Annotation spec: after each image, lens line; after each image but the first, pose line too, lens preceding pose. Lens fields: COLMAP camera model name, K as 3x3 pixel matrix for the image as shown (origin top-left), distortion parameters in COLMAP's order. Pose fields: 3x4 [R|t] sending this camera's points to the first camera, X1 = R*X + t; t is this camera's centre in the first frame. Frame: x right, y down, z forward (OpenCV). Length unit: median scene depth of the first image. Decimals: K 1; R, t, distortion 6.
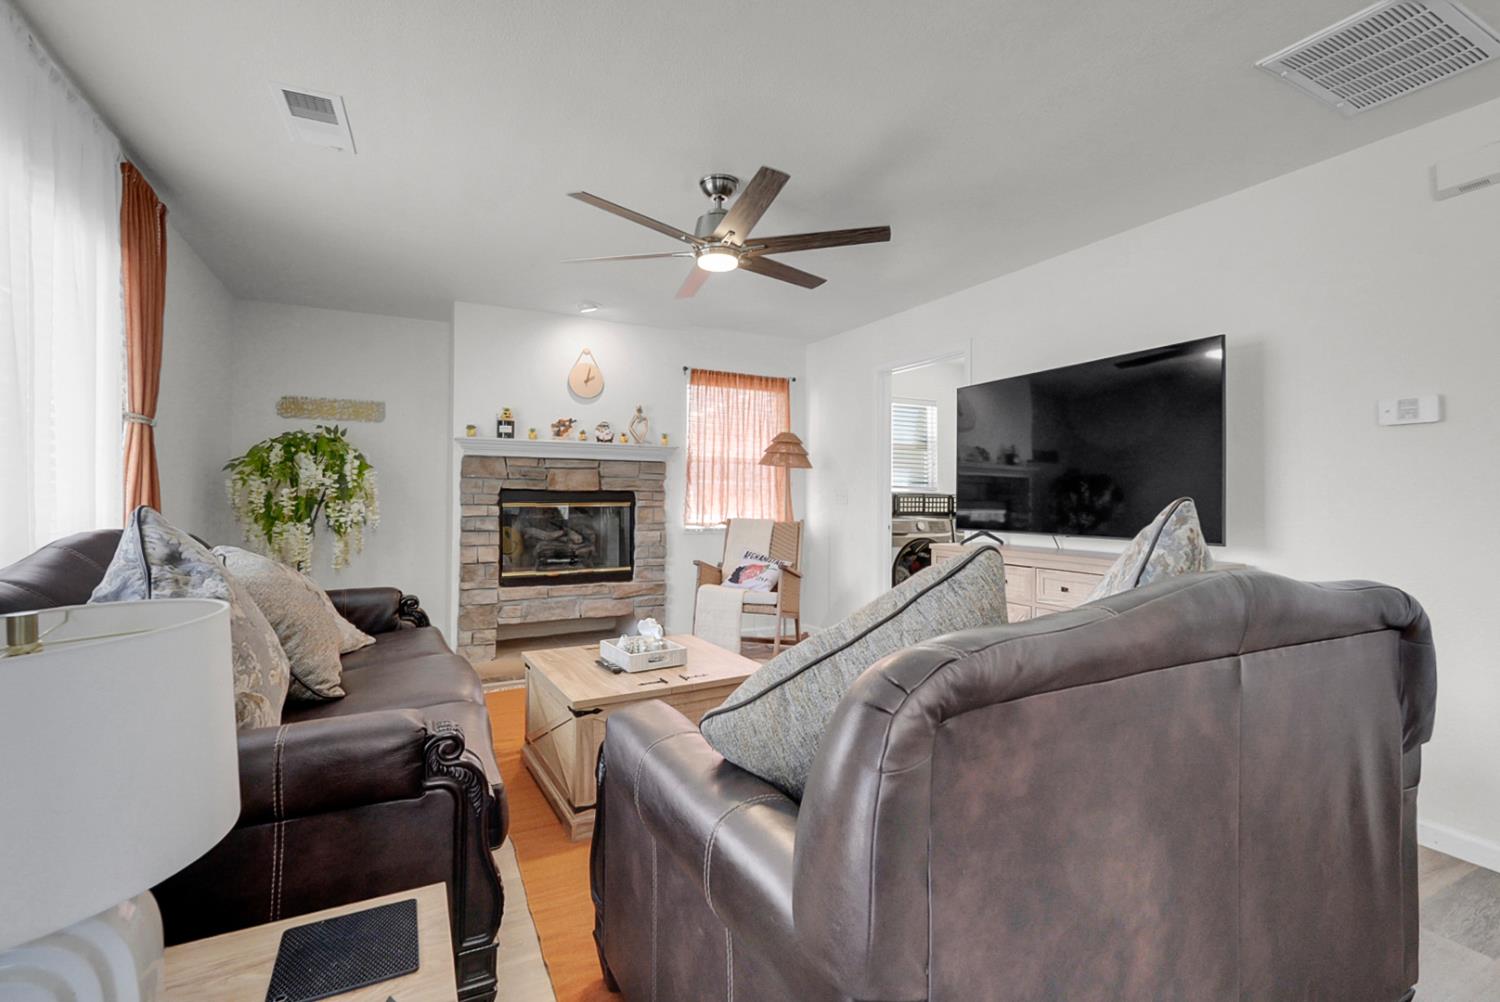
lens RADIAL K [[671.0, 0, 749.4], [0, 671.0, 484.5], [0, 0, 1]] dist [-0.011910, 0.005226]
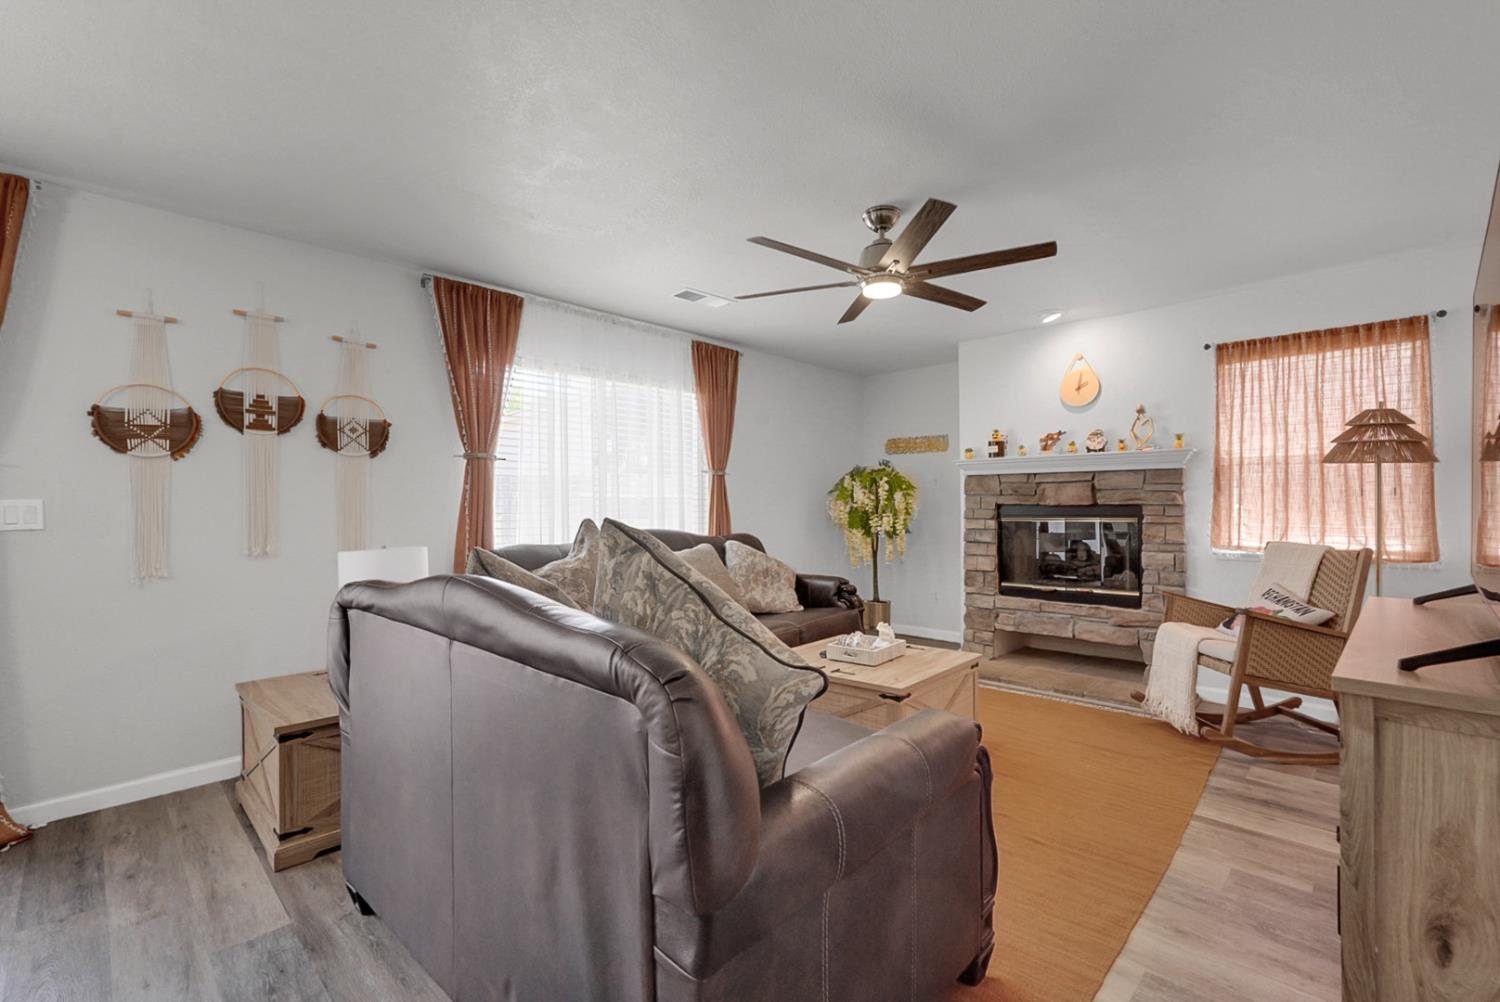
lens RADIAL K [[671.0, 0, 750.4], [0, 671.0, 509.6], [0, 0, 1]] dist [-0.011910, 0.005226]
pose [[0.314412, -0.003456, -0.949280, 0.506714], [0.019884, 0.999798, 0.002946, 0.003537], [0.949078, -0.019801, 0.314417, 0.265875]]
